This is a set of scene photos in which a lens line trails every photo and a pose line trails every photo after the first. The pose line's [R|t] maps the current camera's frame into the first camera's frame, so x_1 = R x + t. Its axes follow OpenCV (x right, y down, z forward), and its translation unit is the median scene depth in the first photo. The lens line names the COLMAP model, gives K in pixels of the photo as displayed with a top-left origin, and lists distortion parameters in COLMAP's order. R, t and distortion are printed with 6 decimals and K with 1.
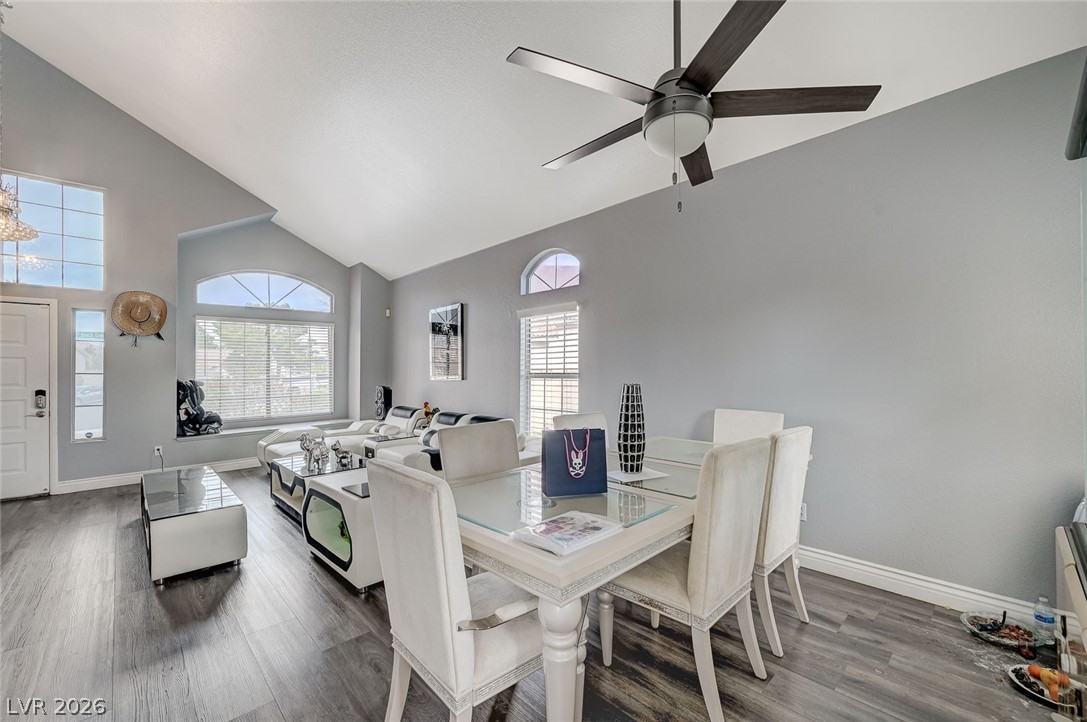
lens RADIAL K [[443.5, 0, 548.4], [0, 443.5, 371.7], [0, 0, 1]] dist [0.000793, 0.000002]
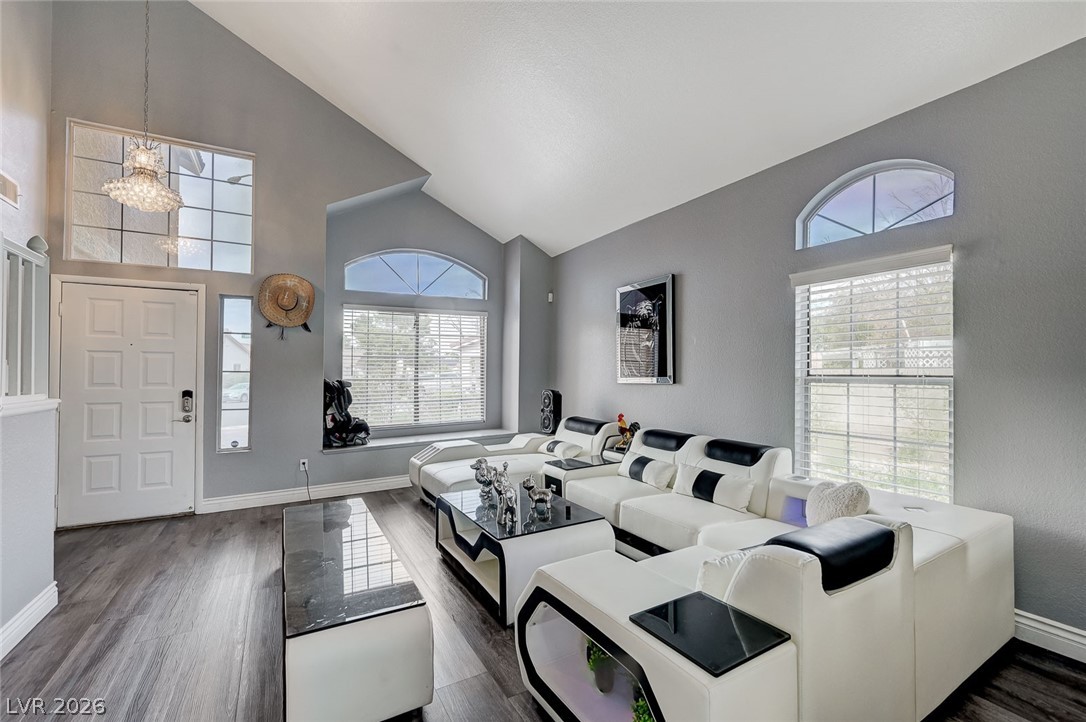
lens RADIAL K [[465.0, 0, 551.3], [0, 465.0, 366.6], [0, 0, 1]] dist [0.000195, -0.000035]
pose [[0.972099, 0.003034, -0.234551, -0.219574], [-0.005841, 0.999919, -0.011274, 0.001105], [0.234498, 0.012329, 0.972038, 0.253934]]
